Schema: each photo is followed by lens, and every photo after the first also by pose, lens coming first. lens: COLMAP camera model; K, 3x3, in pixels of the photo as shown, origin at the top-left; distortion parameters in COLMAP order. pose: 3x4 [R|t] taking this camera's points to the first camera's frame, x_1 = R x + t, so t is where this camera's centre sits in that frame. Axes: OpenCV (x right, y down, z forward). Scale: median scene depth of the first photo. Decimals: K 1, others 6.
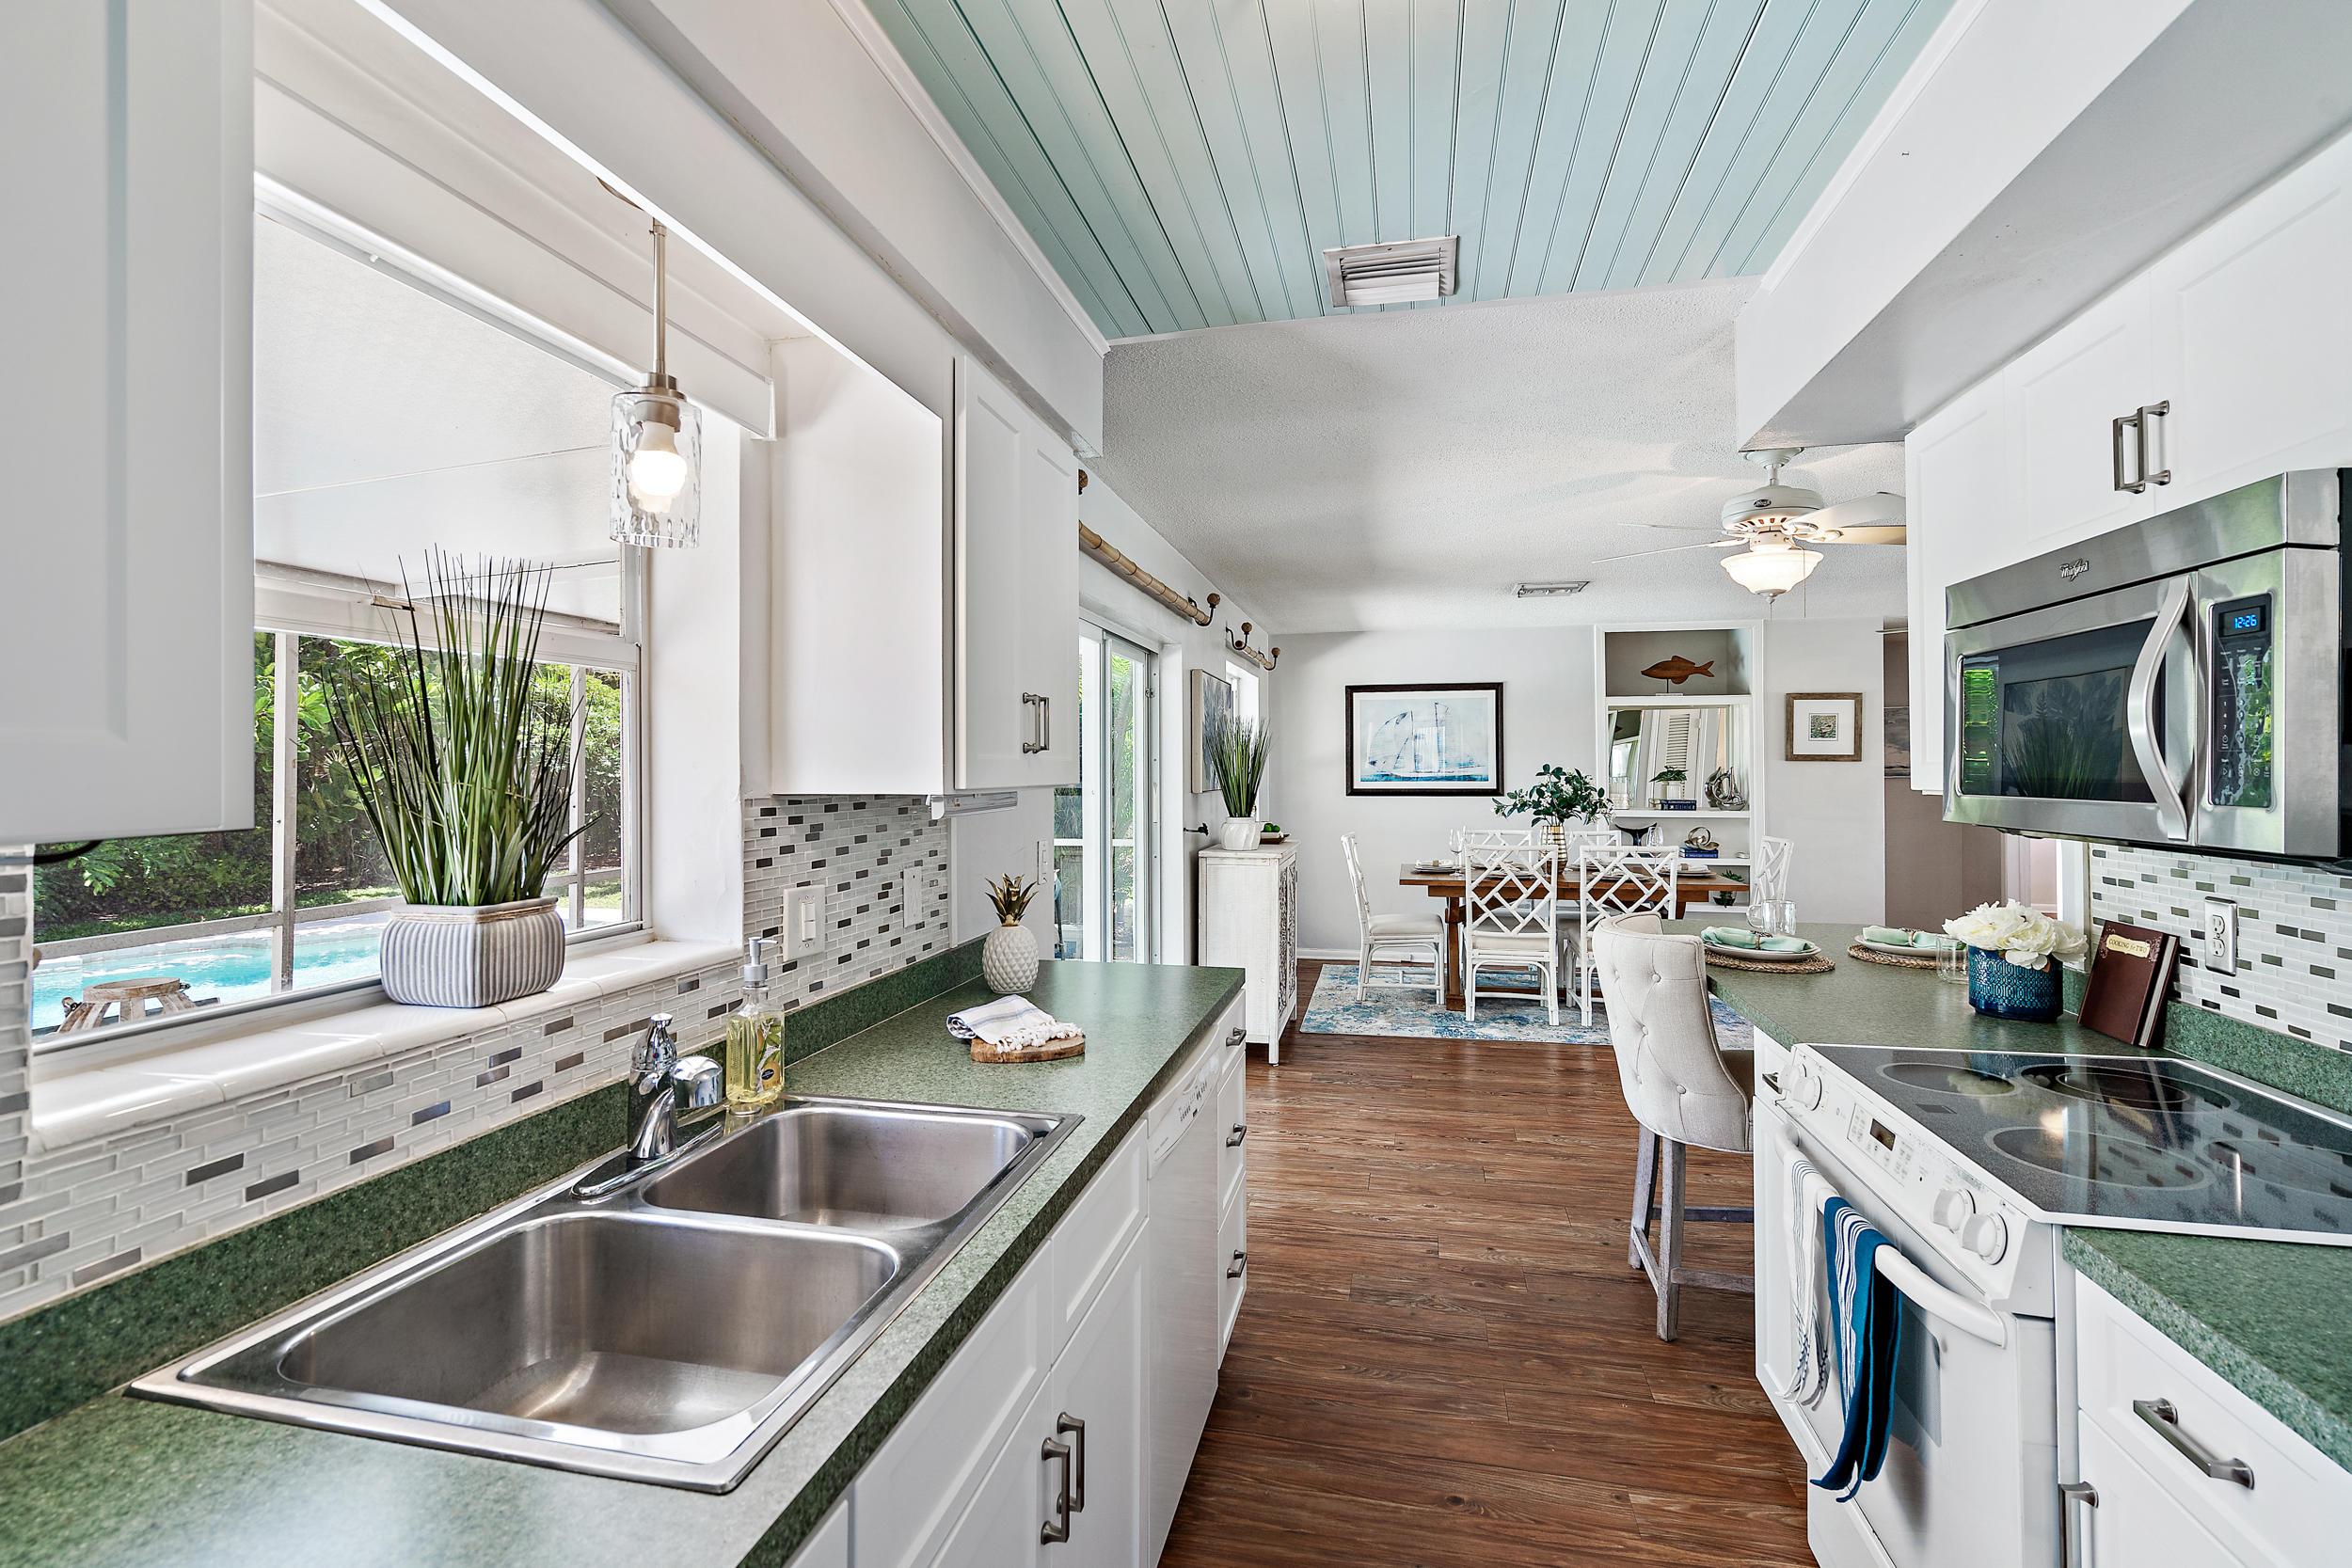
lens RADIAL K [[1071.8, 0, 1178.5], [0, 1071.8, 767.4], [0, 0, 1]] dist [-0.001660, -0.000195]
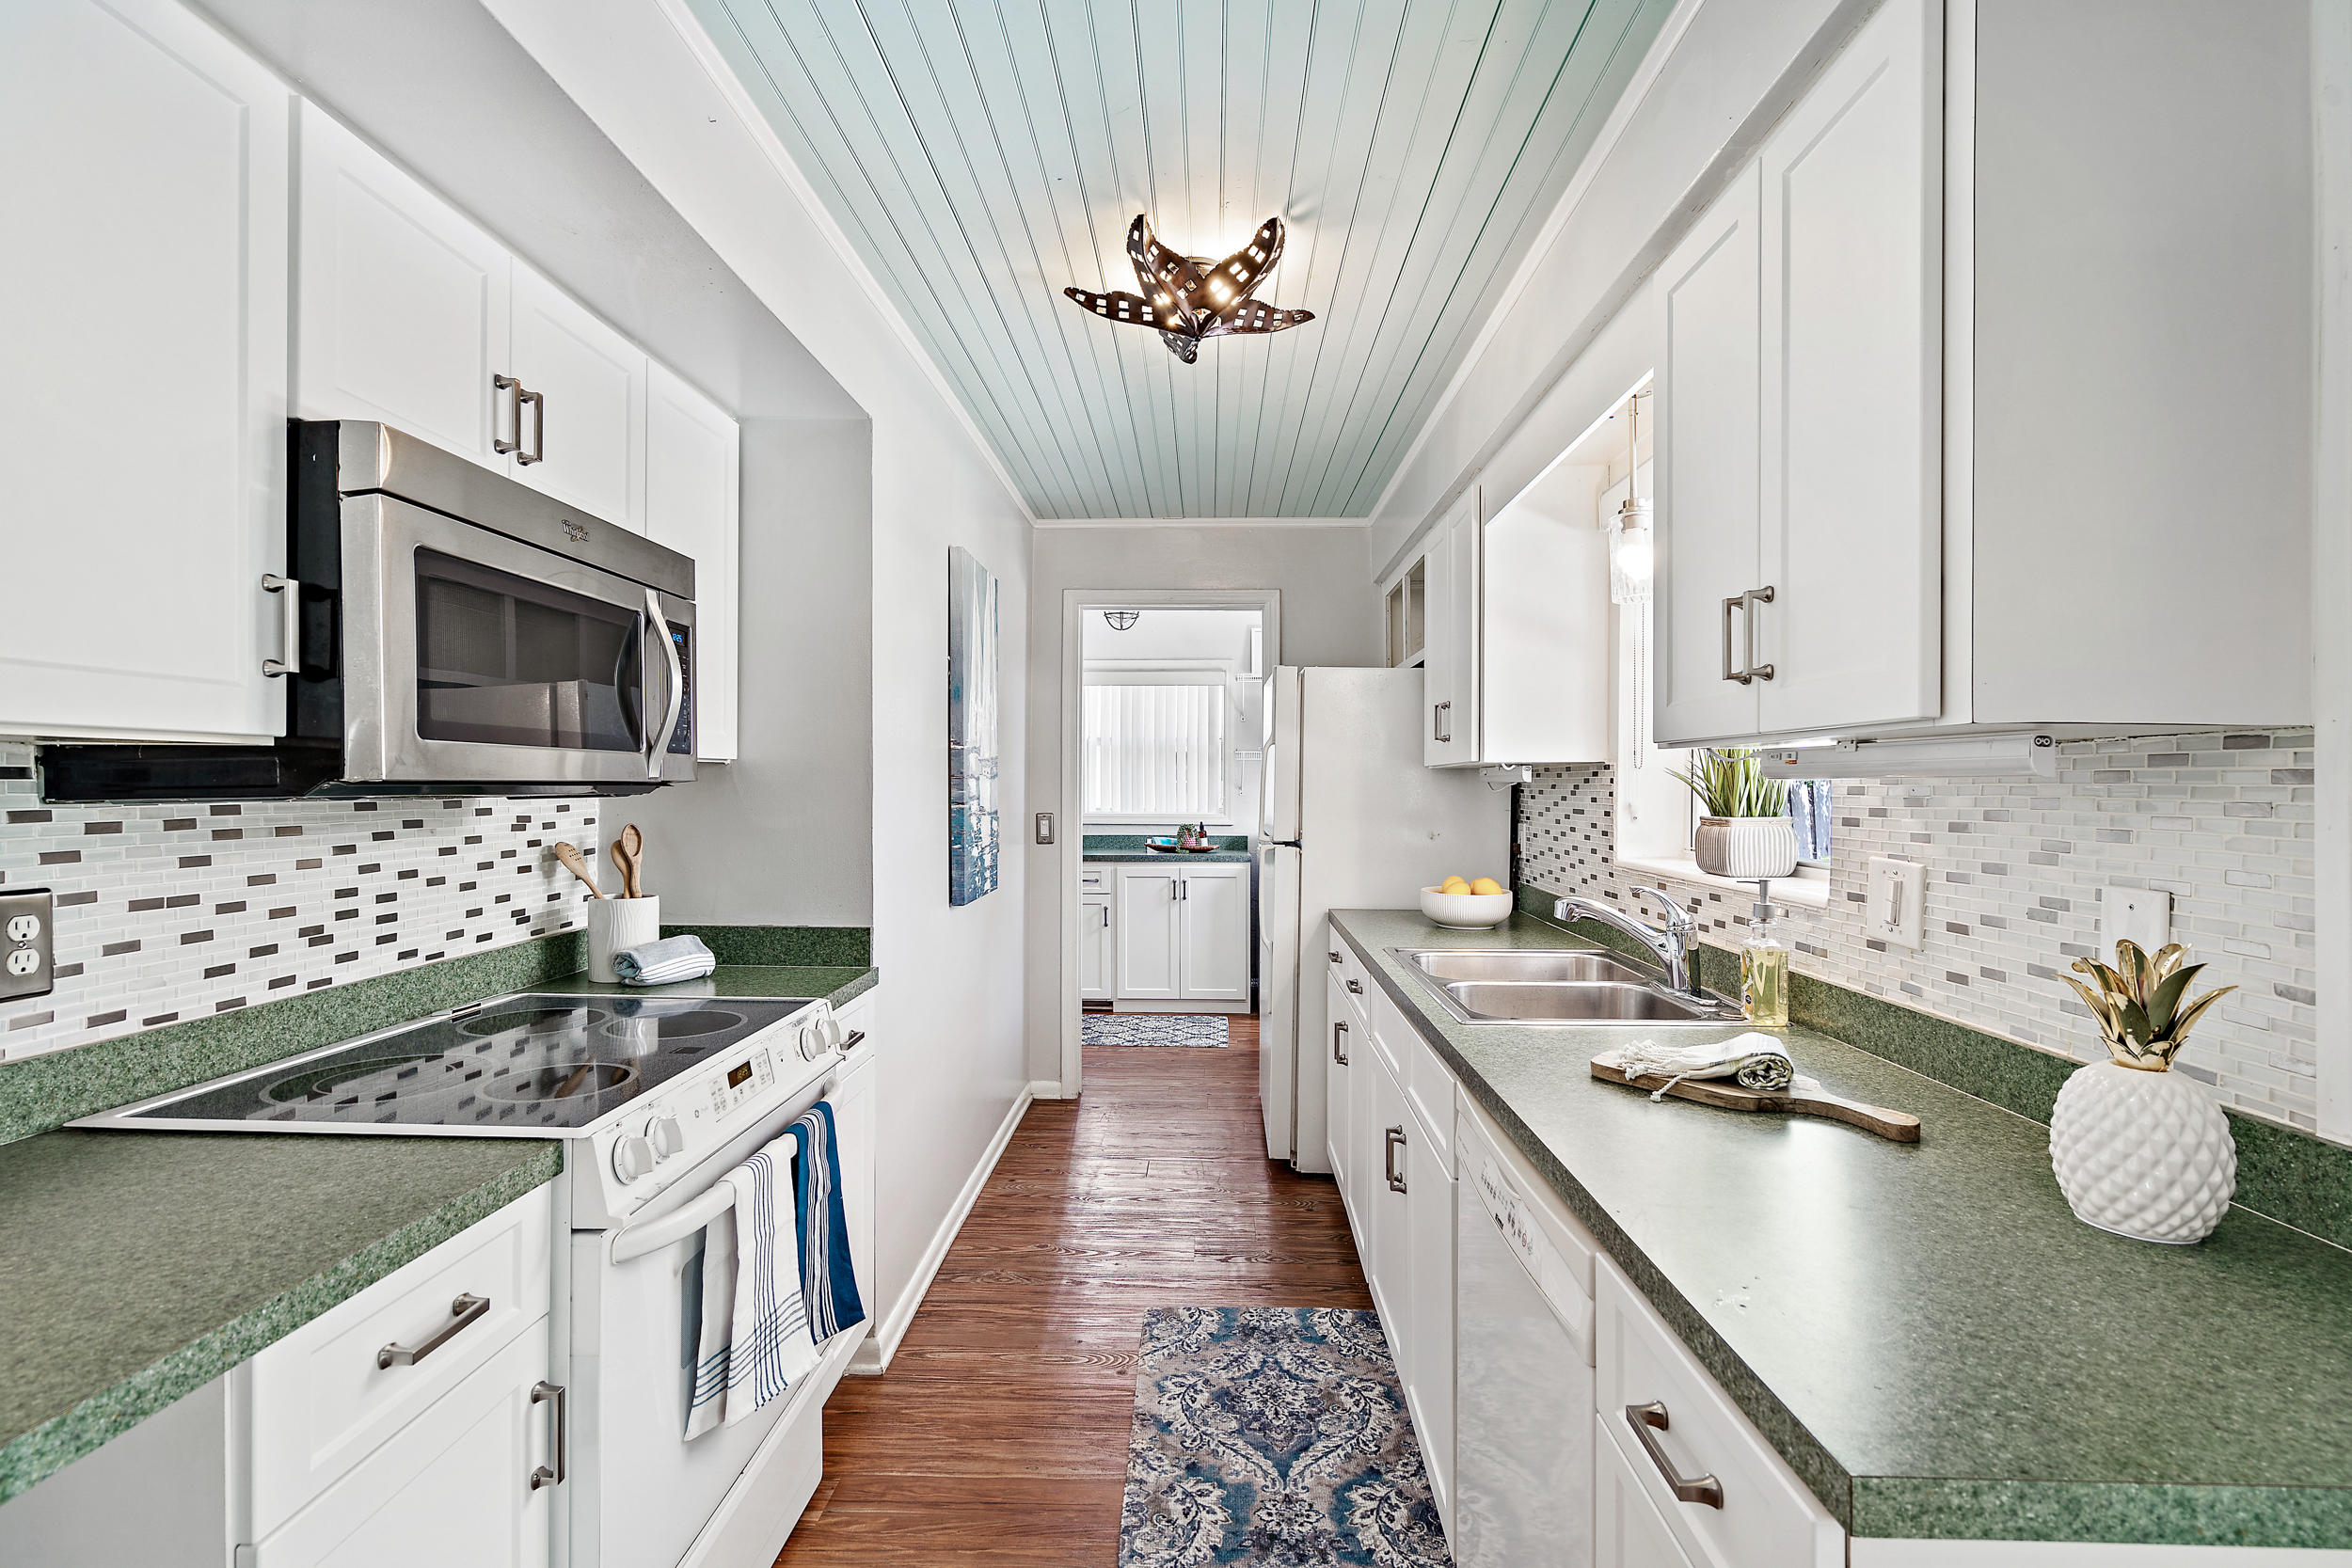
lens RADIAL K [[1067.3, 0, 1176.0], [0, 1067.3, 784.0], [0, 0, 1]] dist [-0.001000, 0.000226]
pose [[-0.983111, -0.000628, -0.183009, 0.102507], [-0.000198, 0.999997, -0.002371, 0.015504], [0.183010, -0.002294, -0.983108, 0.494140]]
